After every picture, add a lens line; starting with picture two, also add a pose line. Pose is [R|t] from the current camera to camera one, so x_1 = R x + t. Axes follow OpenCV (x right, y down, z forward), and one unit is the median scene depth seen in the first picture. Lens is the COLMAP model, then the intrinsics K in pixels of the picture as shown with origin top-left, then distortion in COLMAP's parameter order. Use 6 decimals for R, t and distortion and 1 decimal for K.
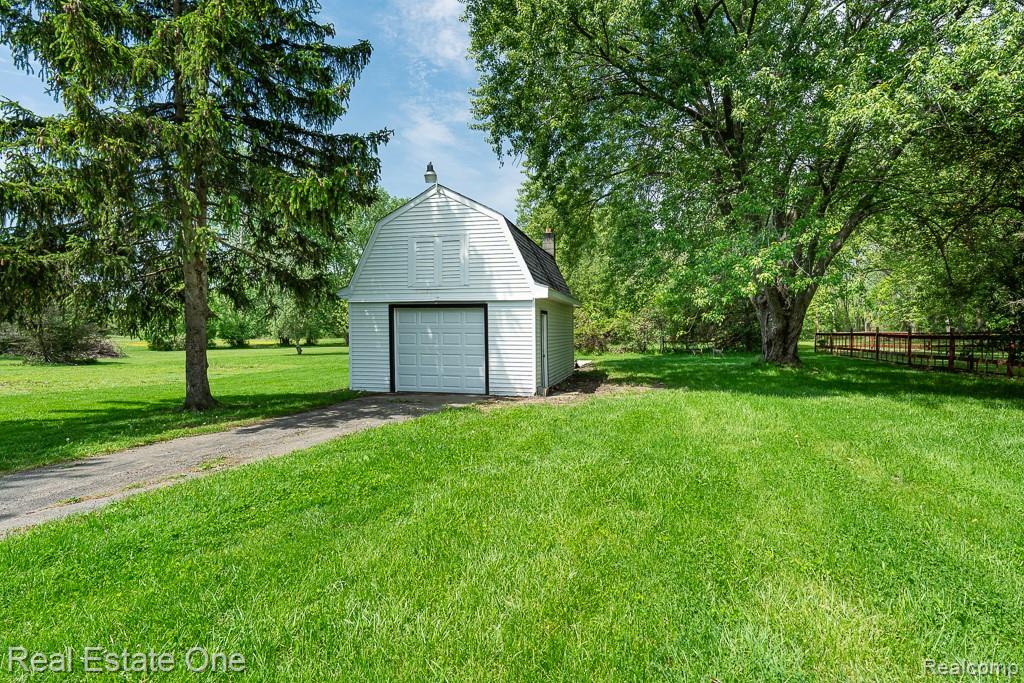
lens RADIAL K [[554.0, 0, 506.6], [0, 554.0, 333.0], [0, 0, 1]] dist [-0.037428, -0.000671]
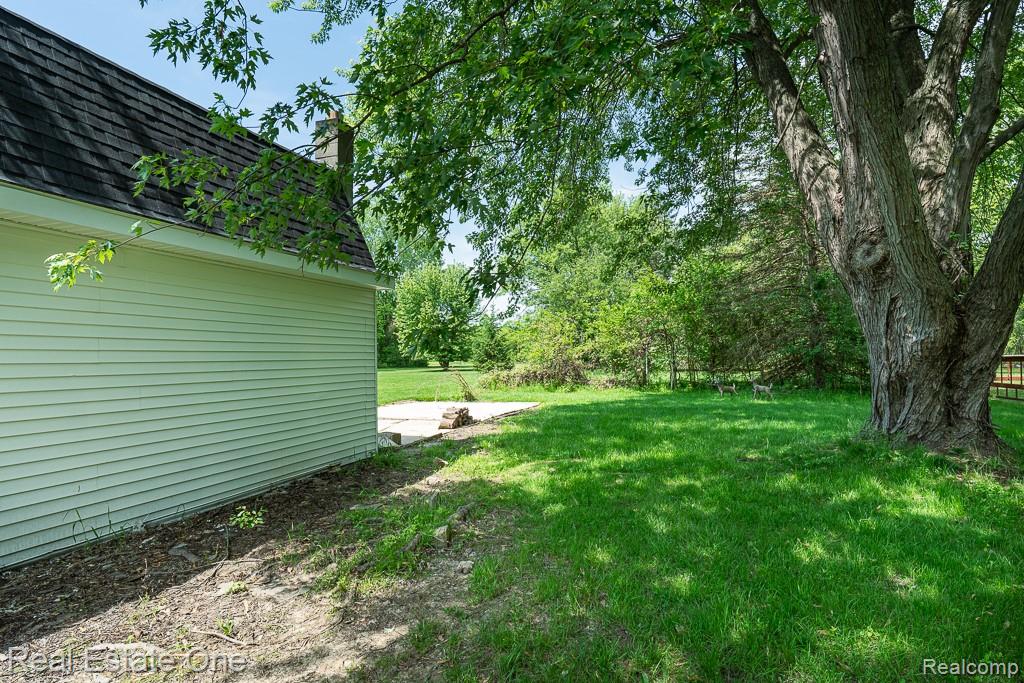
lens RADIAL K [[554.0, 0, 503.4], [0, 554.0, 338.0], [0, 0, 1]] dist [-0.037428, -0.000671]
pose [[0.995148, -0.004120, -0.098303, 0.152145], [0.000911, 0.999466, -0.032667, -0.000147], [0.098385, 0.032418, 0.994620, 0.360174]]
